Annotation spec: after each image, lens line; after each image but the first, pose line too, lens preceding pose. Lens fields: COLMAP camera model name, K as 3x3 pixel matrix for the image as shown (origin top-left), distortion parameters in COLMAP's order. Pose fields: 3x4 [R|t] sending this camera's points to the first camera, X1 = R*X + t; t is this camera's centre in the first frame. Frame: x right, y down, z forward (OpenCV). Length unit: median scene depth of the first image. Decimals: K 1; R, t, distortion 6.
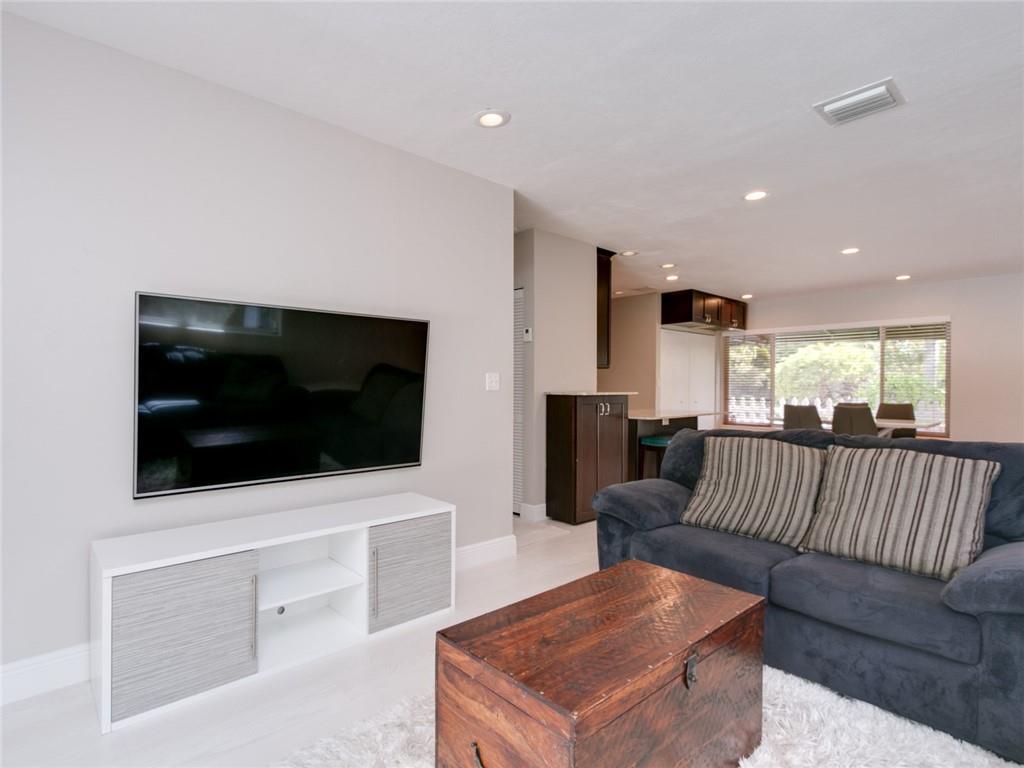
lens RADIAL K [[523.5, 0, 477.2], [0, 523.5, 388.4], [0, 0, 1]] dist [0.002325, -0.001559]
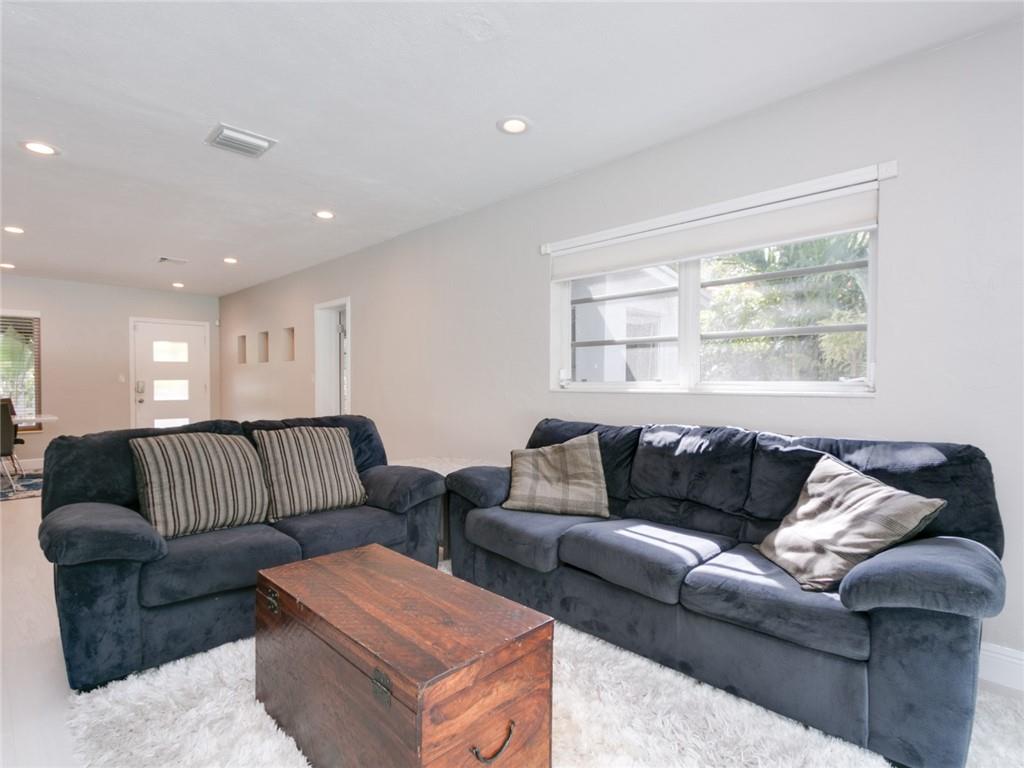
lens RADIAL K [[523.5, 0, 477.2], [0, 523.5, 388.4], [0, 0, 1]] dist [0.002325, -0.001559]
pose [[-0.059016, -0.014690, 0.998149, -0.552726], [0.002986, 0.999885, 0.014892, -0.001945], [-0.998253, 0.003859, -0.058966, 0.602409]]
